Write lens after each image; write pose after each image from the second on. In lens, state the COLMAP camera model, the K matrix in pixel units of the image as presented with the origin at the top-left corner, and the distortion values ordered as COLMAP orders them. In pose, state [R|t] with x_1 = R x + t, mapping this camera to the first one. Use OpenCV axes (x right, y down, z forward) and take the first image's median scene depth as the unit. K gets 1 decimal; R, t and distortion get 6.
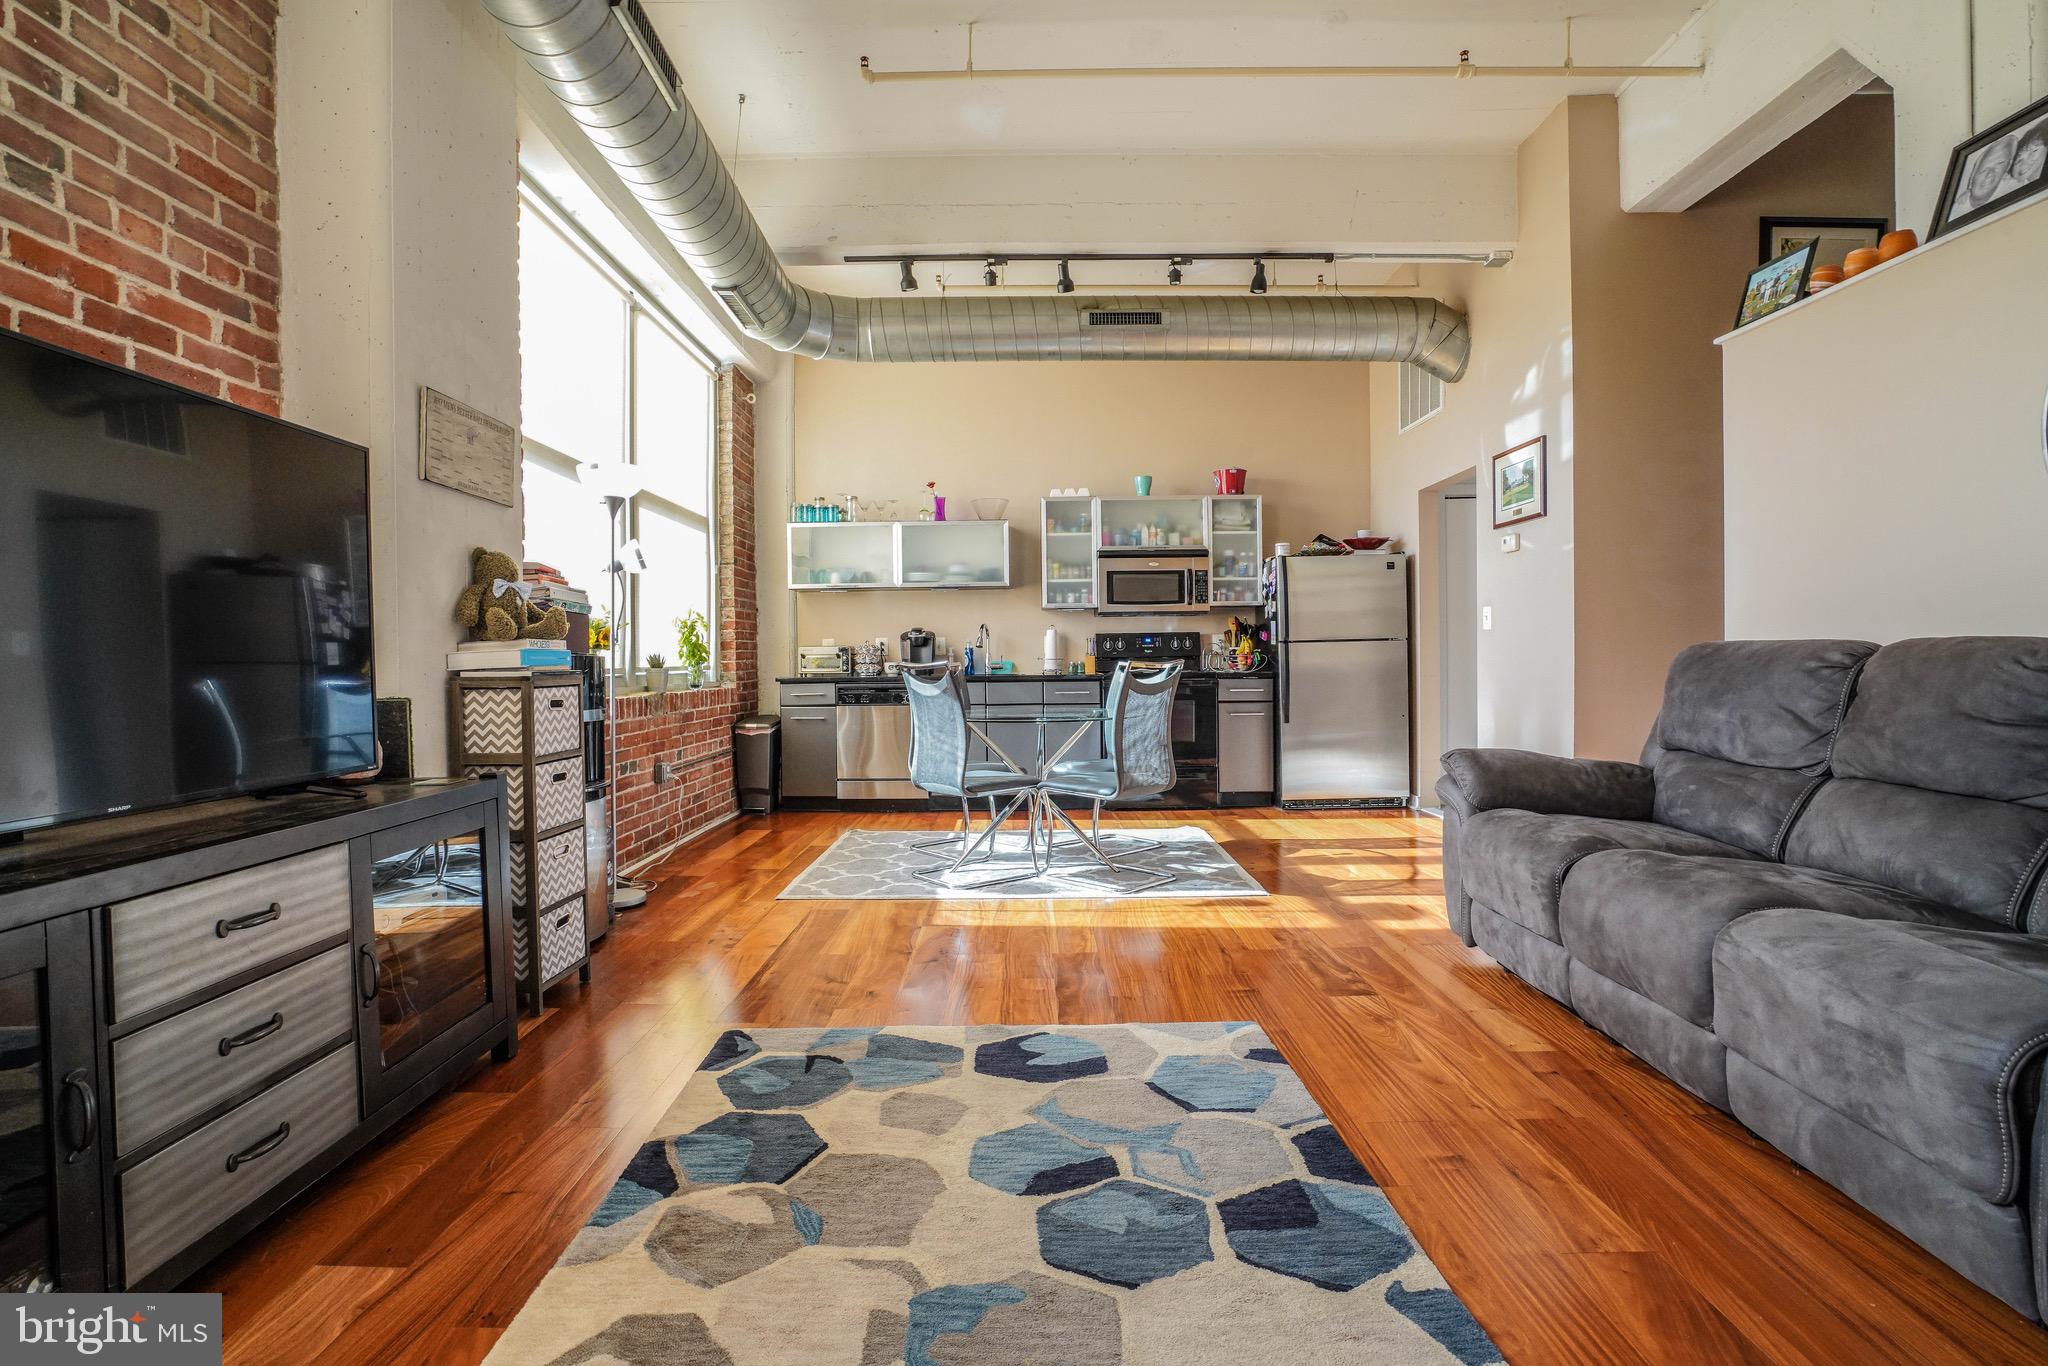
lens RADIAL K [[967.3, 0, 1030.4], [0, 967.3, 673.3], [0, 0, 1]] dist [-0.050836, 0.021249]
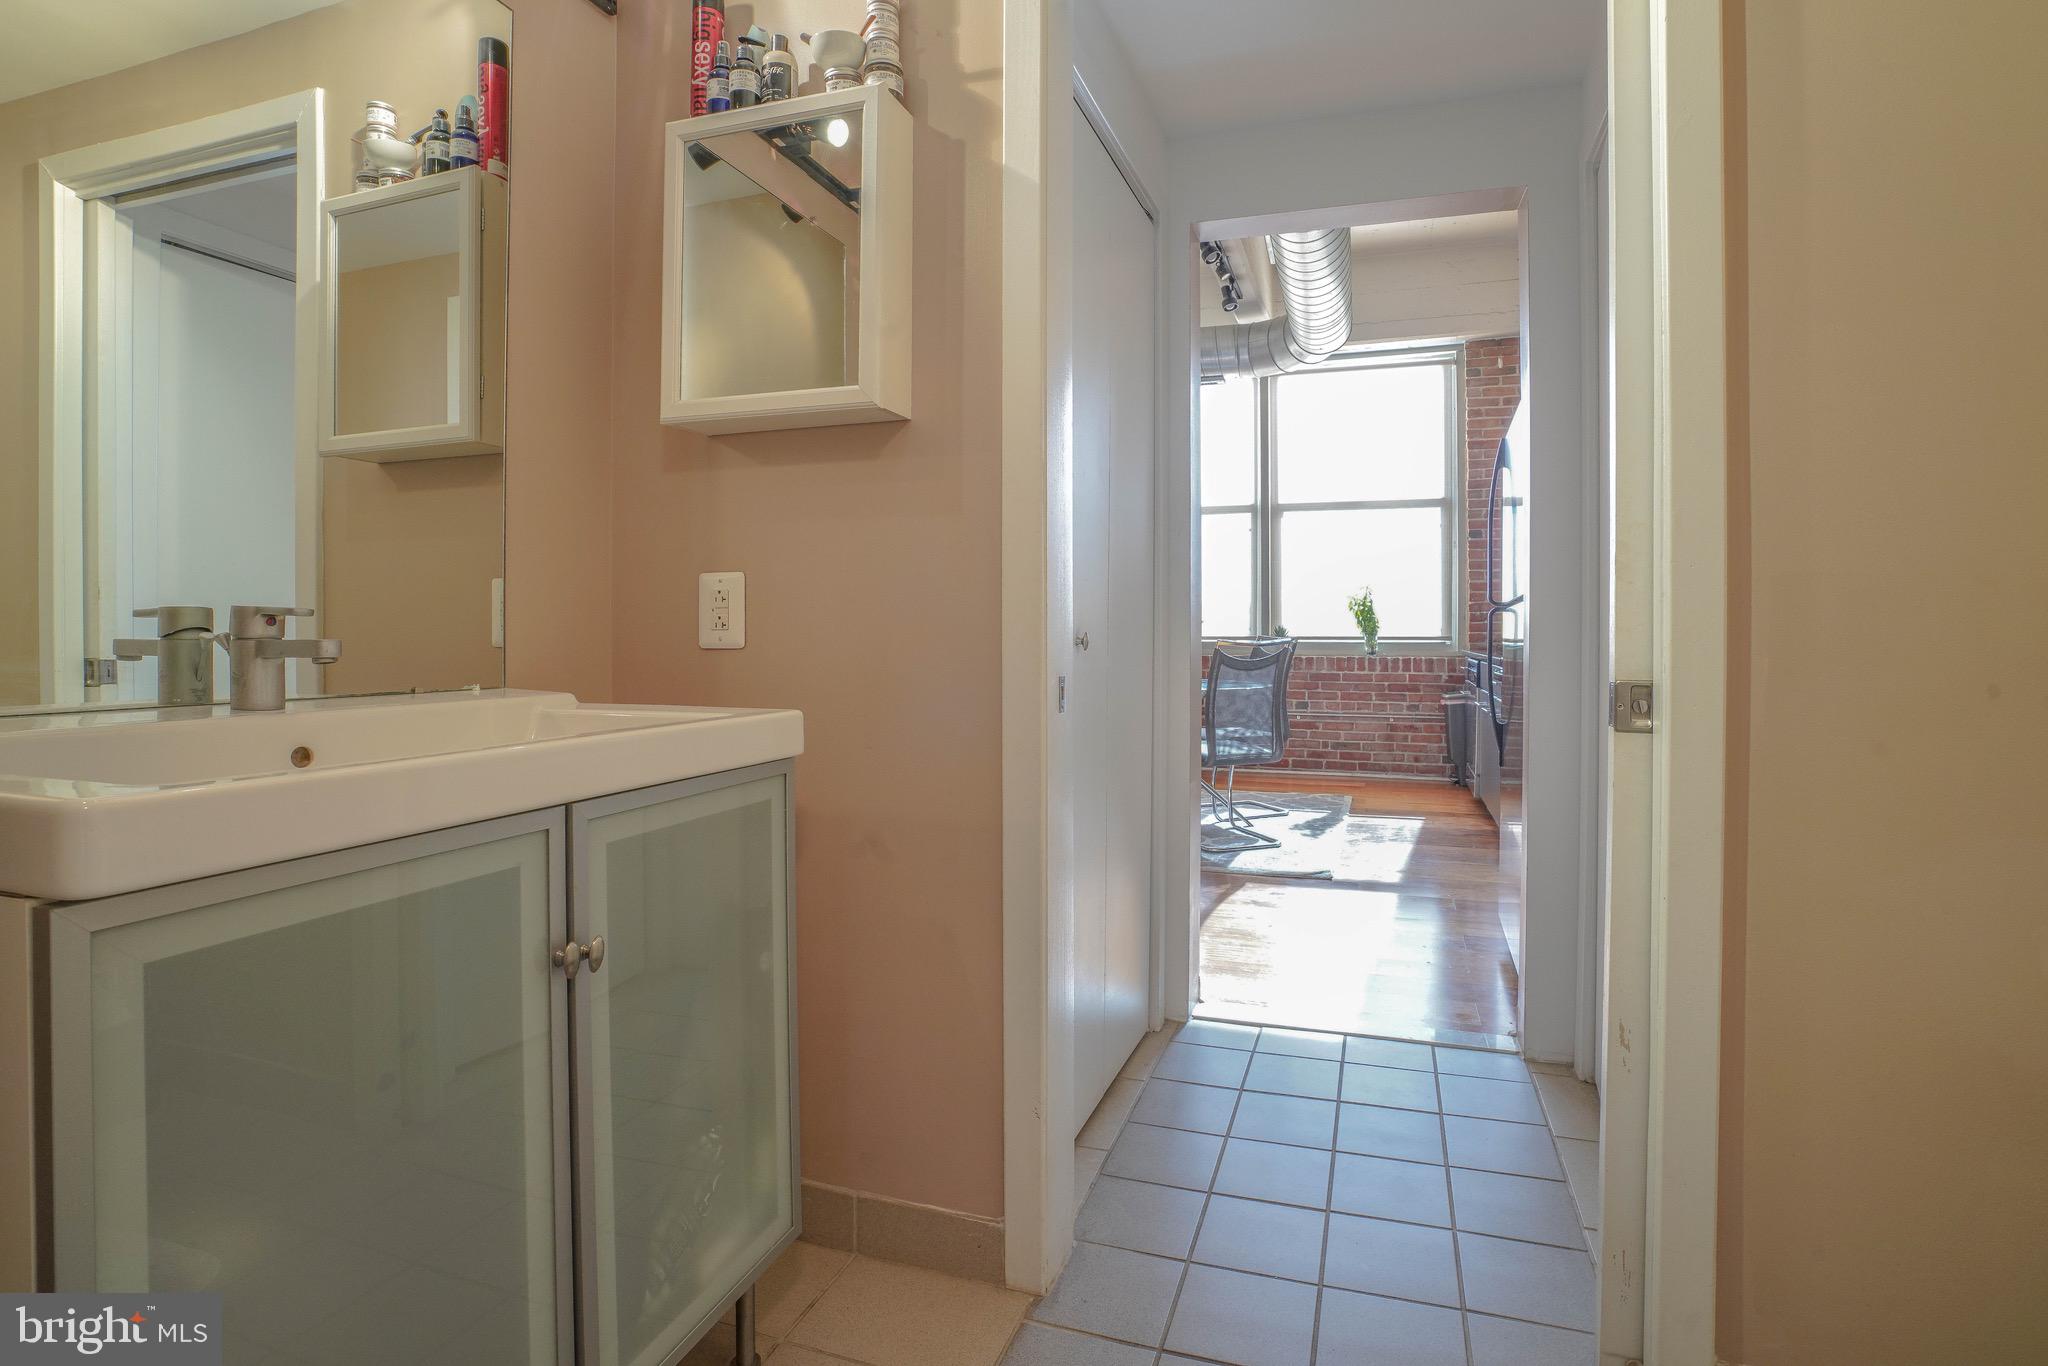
lens RADIAL K [[967.3, 0, 1036.5], [0, 967.3, 633.7], [0, 0, 1]] dist [-0.050836, 0.021249]
pose [[-0.359650, 0.011045, -0.933022, 1.324732], [-0.010152, 0.999824, 0.015749, -0.038141], [0.933032, 0.015136, -0.359475, 1.547855]]
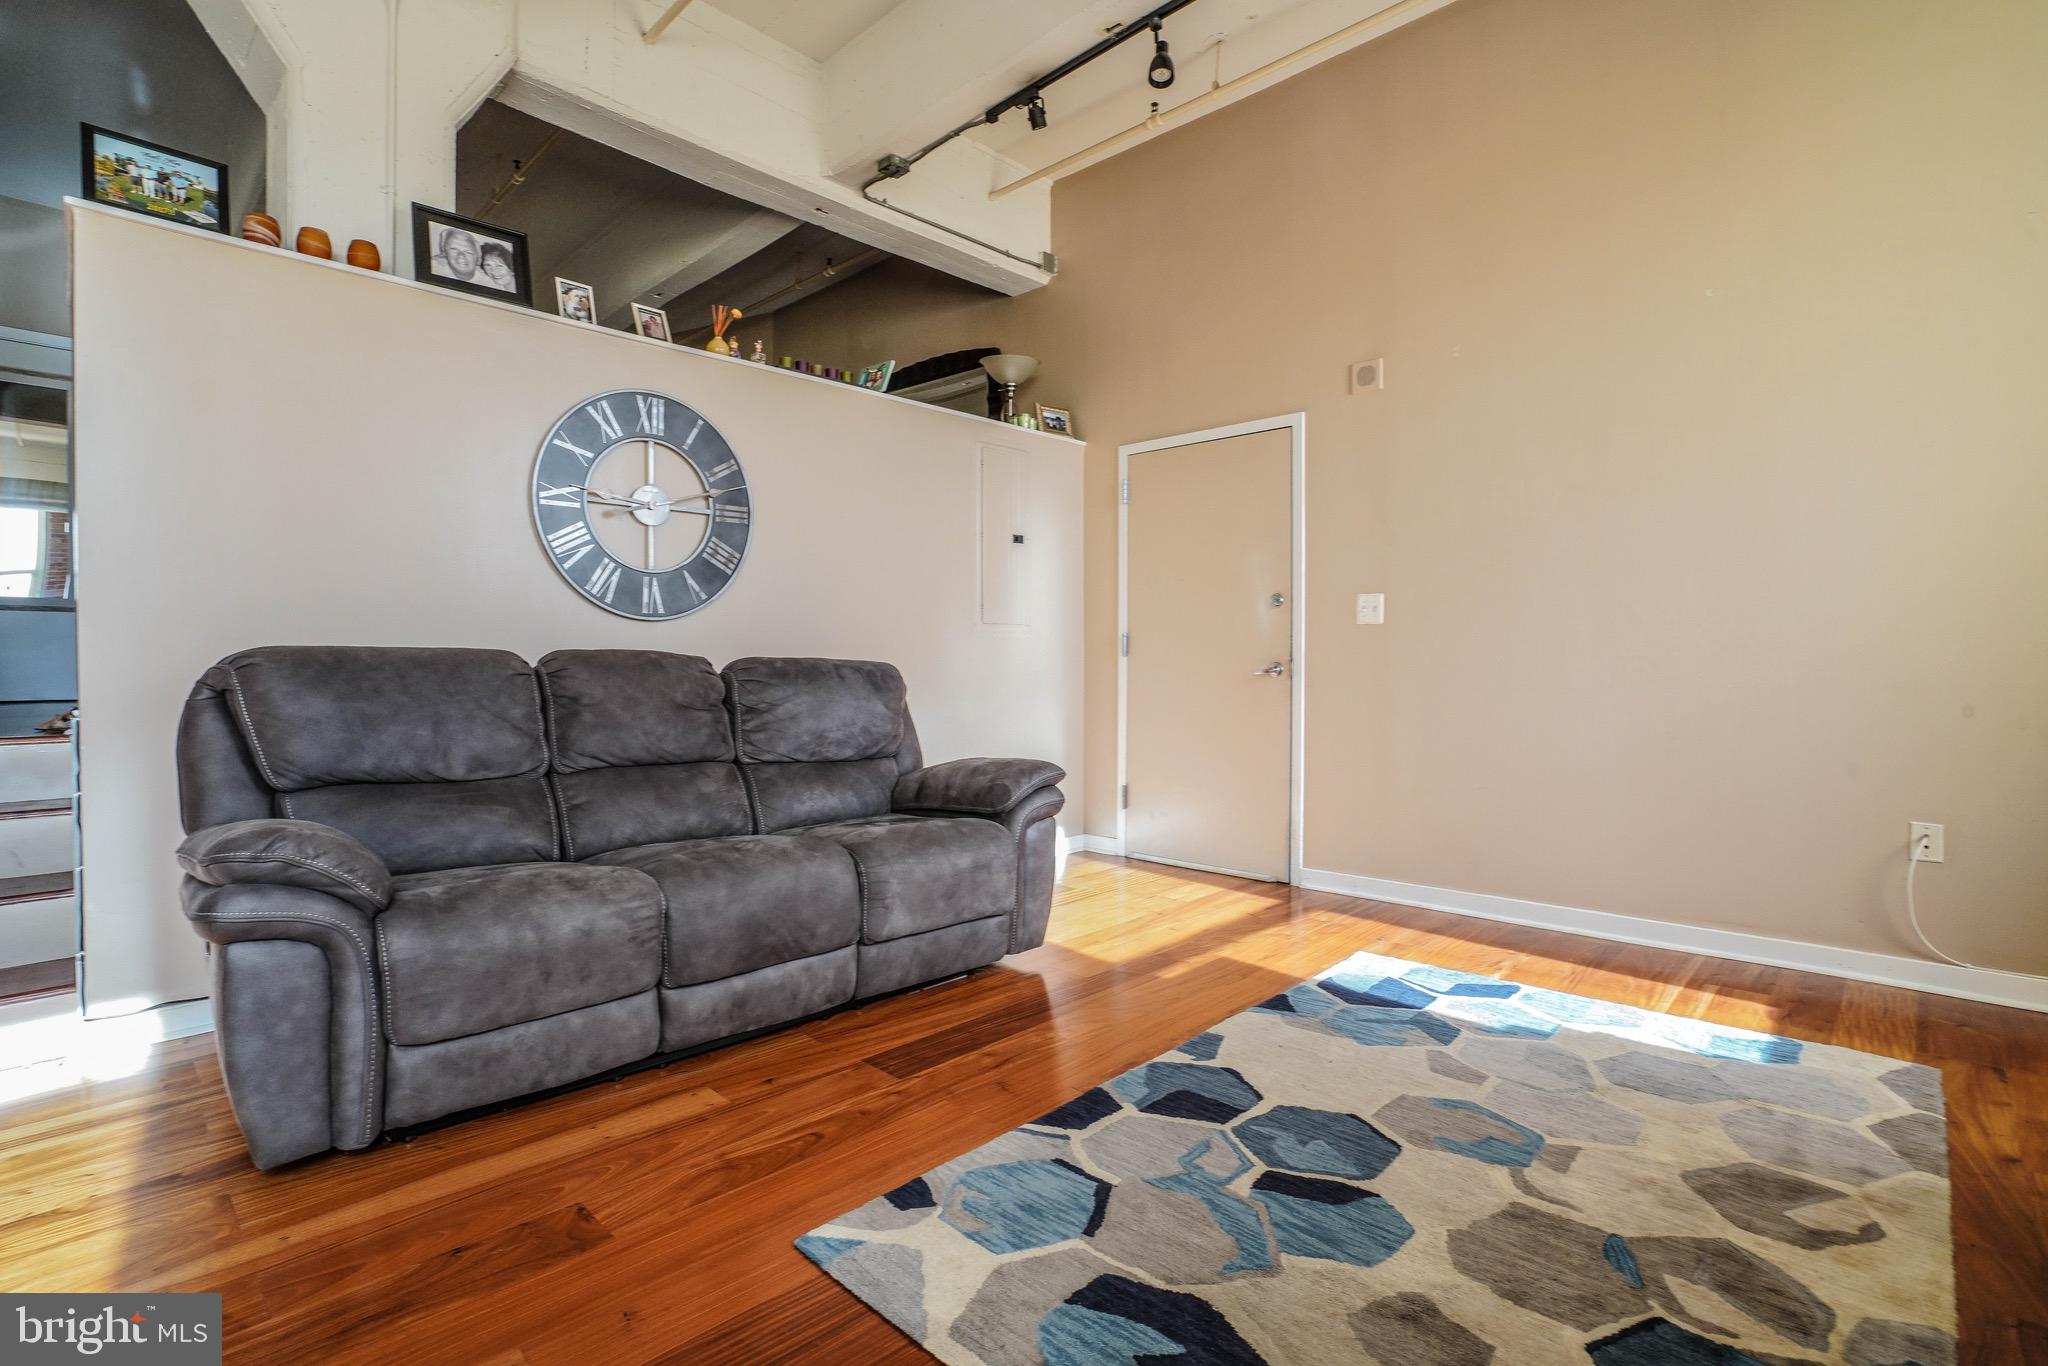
lens RADIAL K [[967.3, 0, 1018.3], [0, 967.3, 699.9], [0, 0, 1]] dist [-0.050836, 0.021249]
pose [[-0.701382, -0.017627, 0.712568, -0.207075], [0.019235, 0.998862, 0.043641, -0.008683], [-0.712526, 0.044315, -0.700244, 0.902590]]
